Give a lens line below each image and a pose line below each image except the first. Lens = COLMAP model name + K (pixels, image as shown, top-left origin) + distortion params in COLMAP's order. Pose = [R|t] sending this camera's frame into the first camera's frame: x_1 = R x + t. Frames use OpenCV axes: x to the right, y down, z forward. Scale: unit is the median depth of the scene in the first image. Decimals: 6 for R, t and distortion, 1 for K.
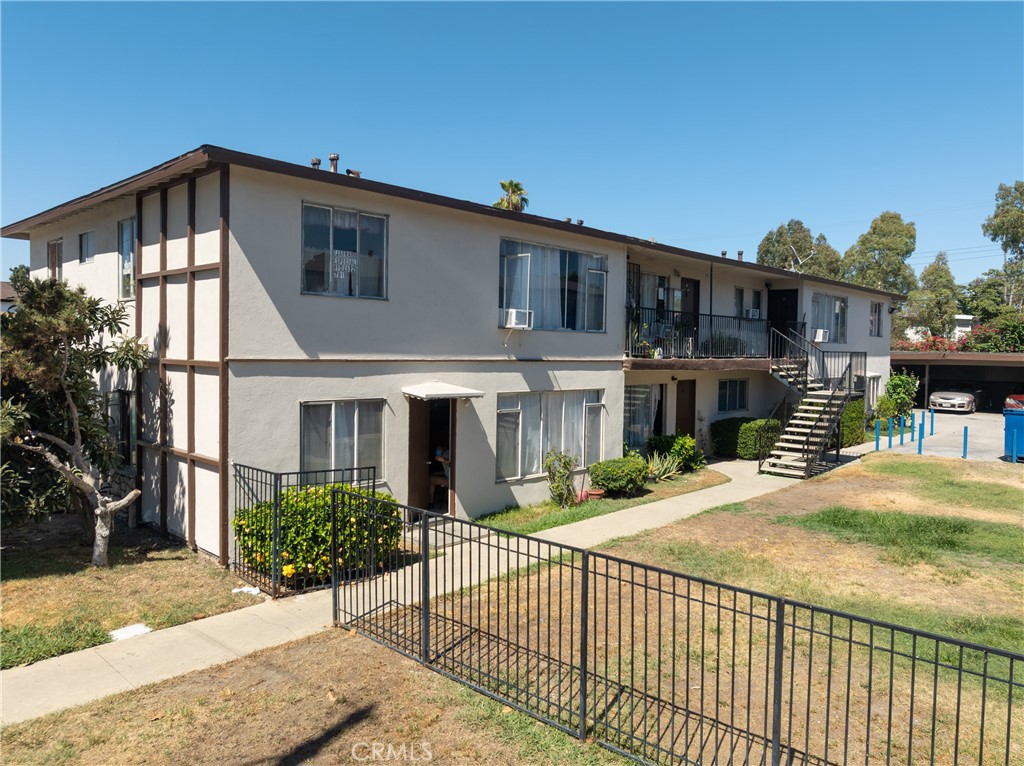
lens RADIAL K [[745.6, 0, 553.2], [0, 745.6, 381.6], [0, 0, 1]] dist [-0.034270, 0.019262]
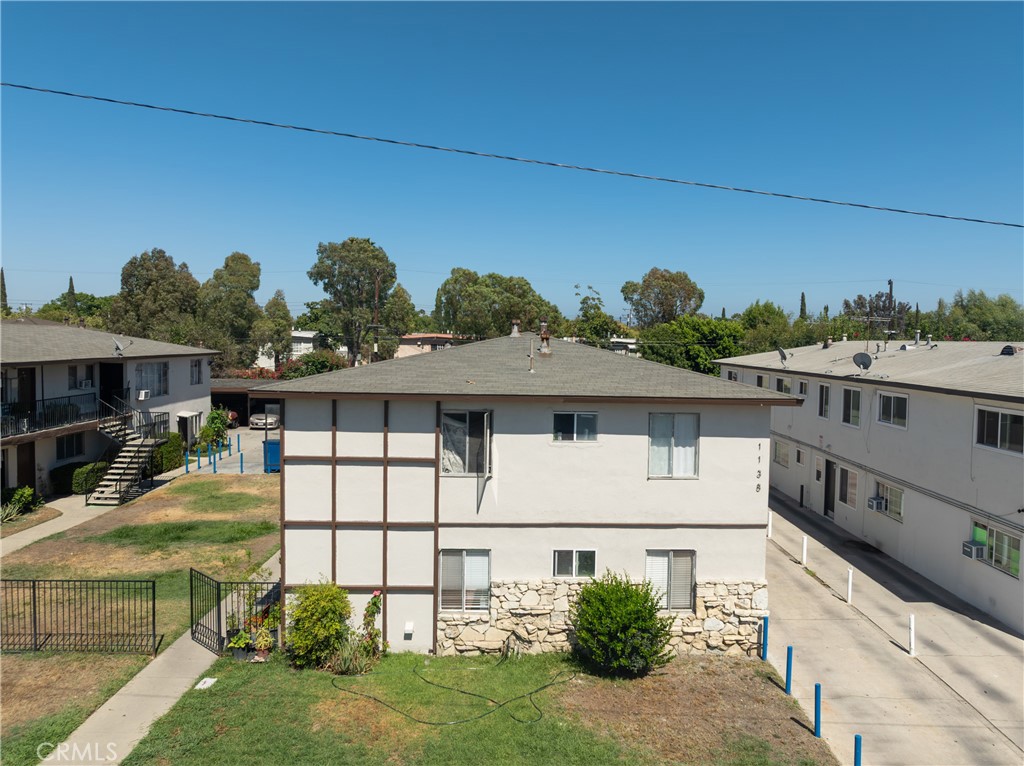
lens RADIAL K [[745.6, 0, 561.6], [0, 745.6, 376.5], [0, 0, 1]] dist [-0.034270, 0.019262]
pose [[0.714677, -0.035047, 0.698576, -0.094040], [0.020729, 0.999366, 0.028931, -0.235808], [-0.699148, -0.006196, 0.714951, -1.070255]]
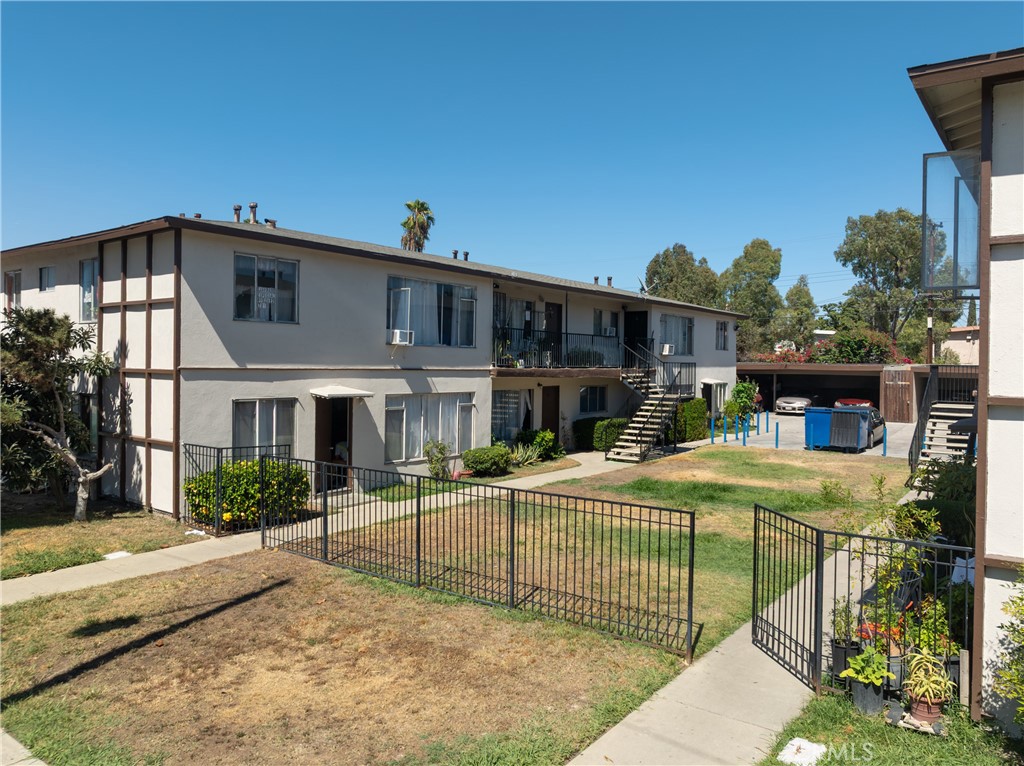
lens RADIAL K [[745.6, 0, 554.3], [0, 745.6, 379.1], [0, 0, 1]] dist [-0.034270, 0.019262]
pose [[0.993311, -0.005487, 0.115342, 0.073747], [0.007954, 0.999749, -0.020943, 0.019730], [-0.115198, 0.021720, 0.993105, -0.351653]]
